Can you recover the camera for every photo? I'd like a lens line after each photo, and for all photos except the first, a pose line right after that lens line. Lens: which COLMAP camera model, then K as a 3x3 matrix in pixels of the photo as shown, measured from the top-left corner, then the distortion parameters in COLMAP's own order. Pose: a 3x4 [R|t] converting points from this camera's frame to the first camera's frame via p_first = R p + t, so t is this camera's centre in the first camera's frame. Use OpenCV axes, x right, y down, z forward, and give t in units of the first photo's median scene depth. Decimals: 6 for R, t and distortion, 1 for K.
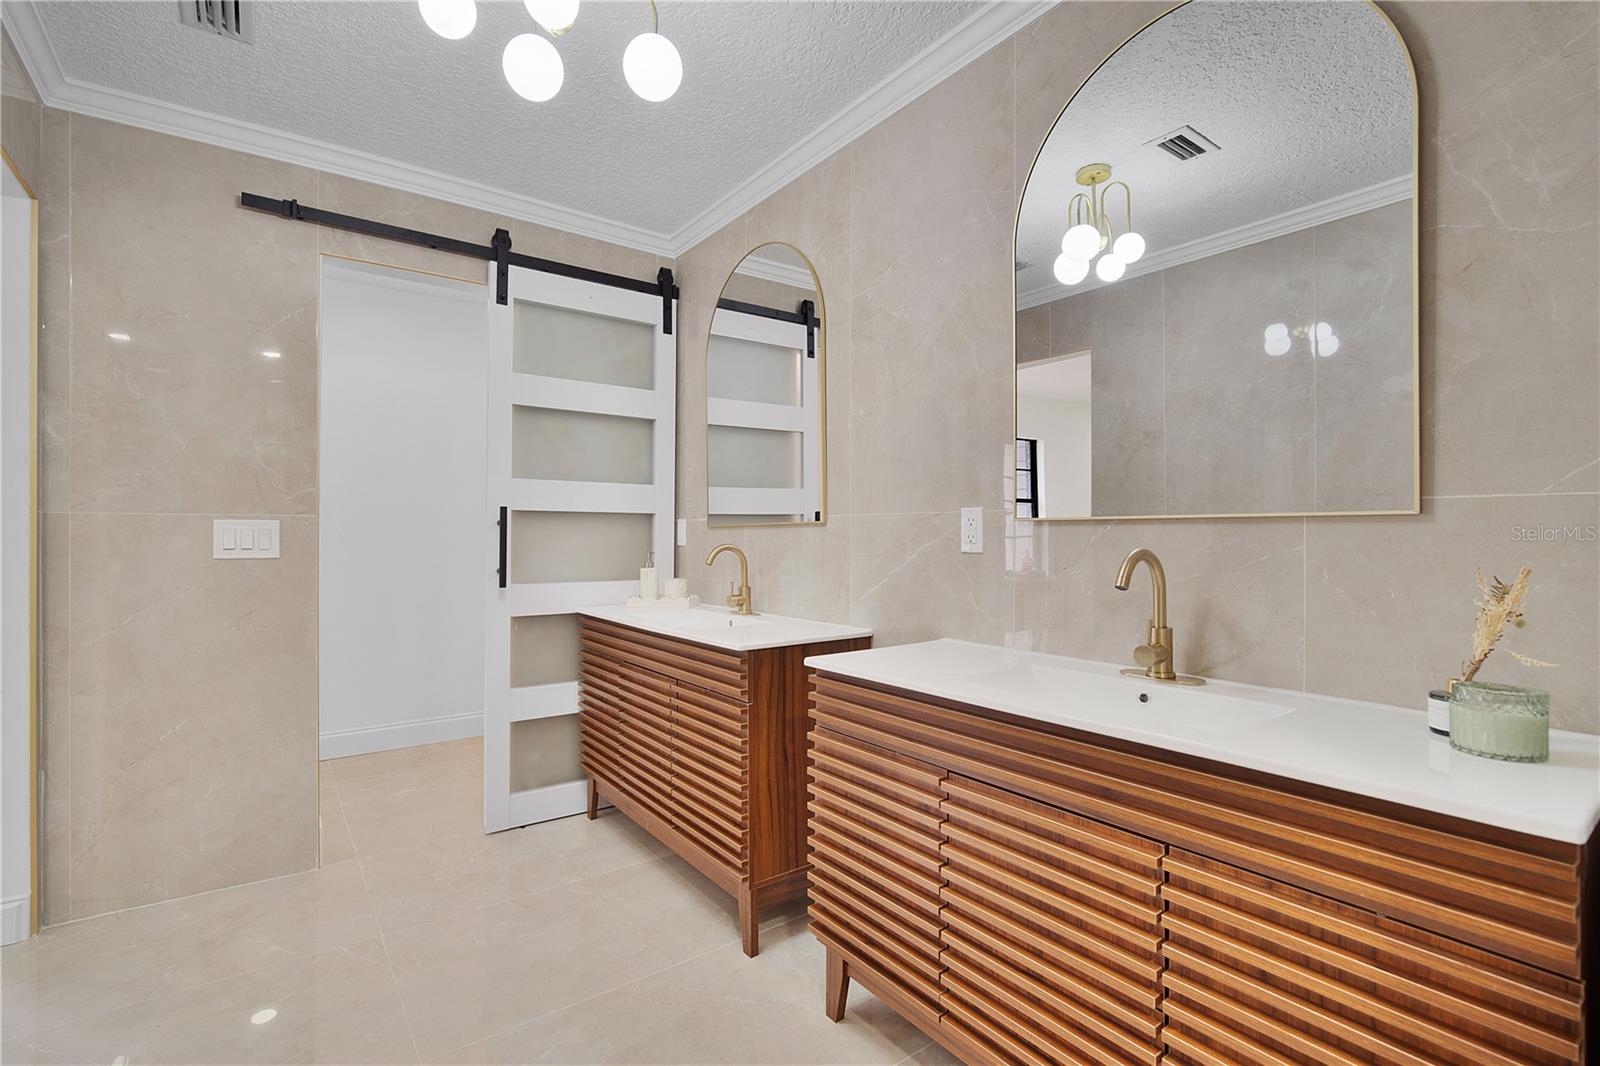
lens RADIAL K [[732.6, 0, 795.0], [0, 732.6, 533.2], [0, 0, 1]] dist [-0.005125, 0.001378]
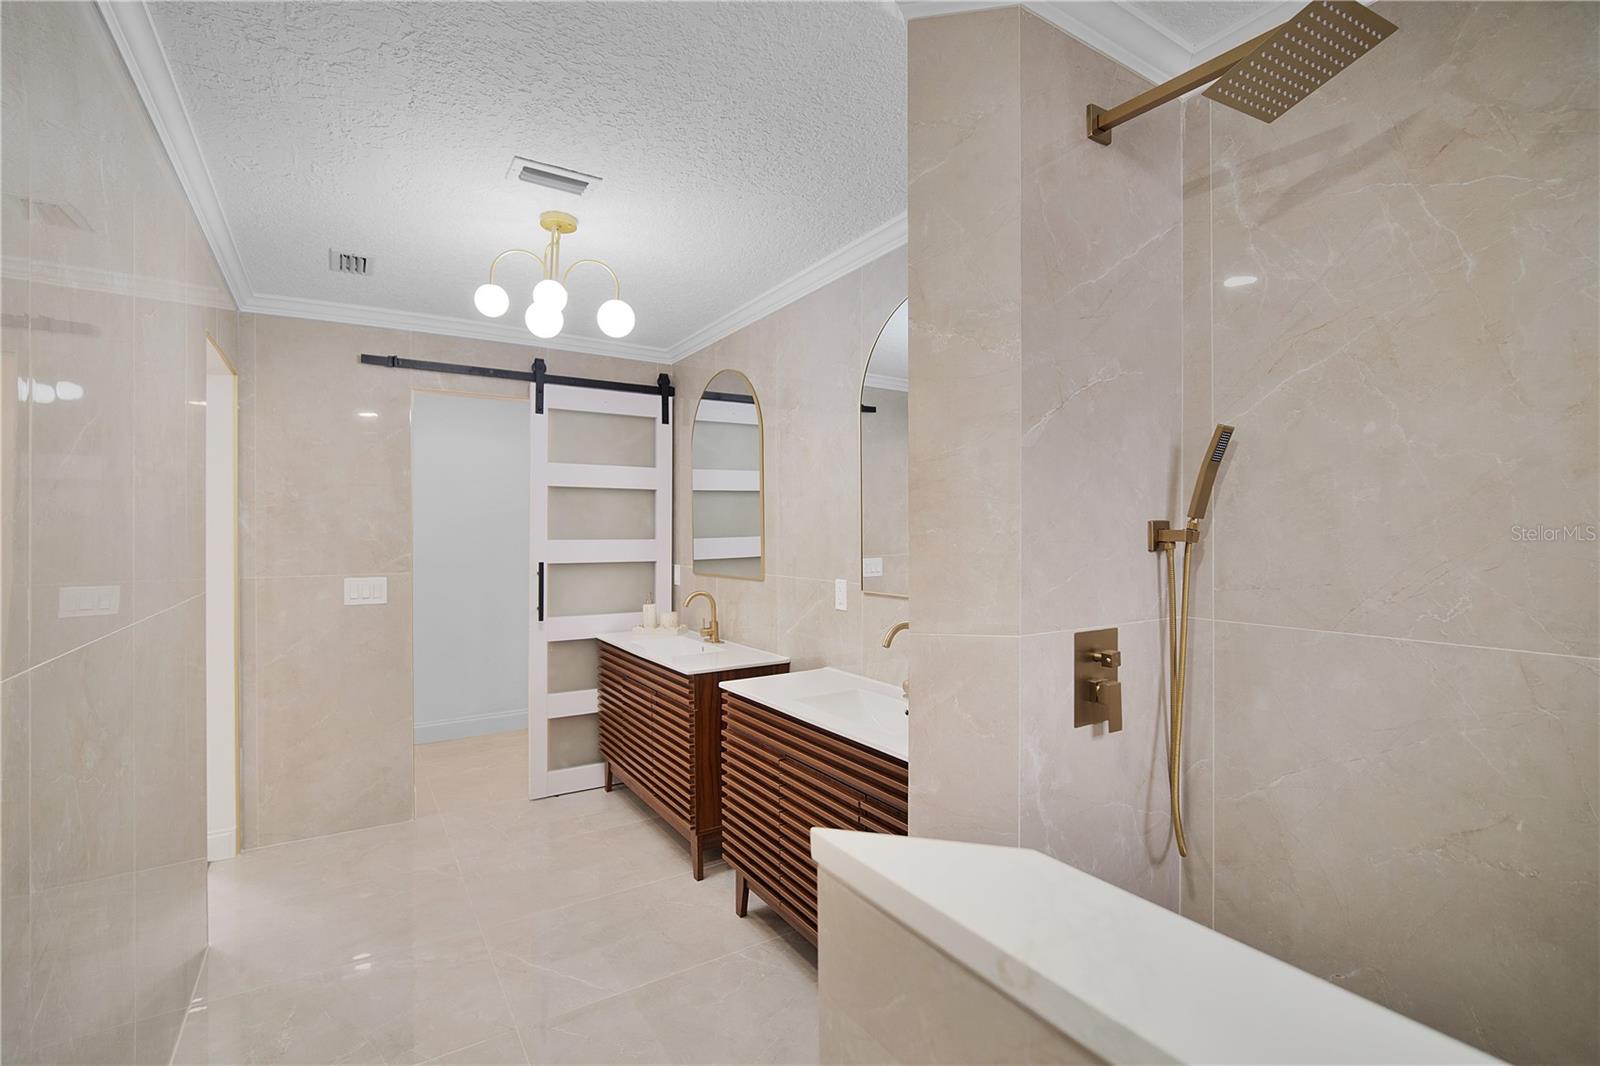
lens RADIAL K [[732.6, 0, 805.0], [0, 732.6, 529.9], [0, 0, 1]] dist [-0.005125, 0.001378]
pose [[0.997700, -0.004006, -0.067672, 0.201101], [0.004103, 0.999991, 0.001300, -0.102967], [0.067666, -0.001575, 0.997707, -0.357960]]
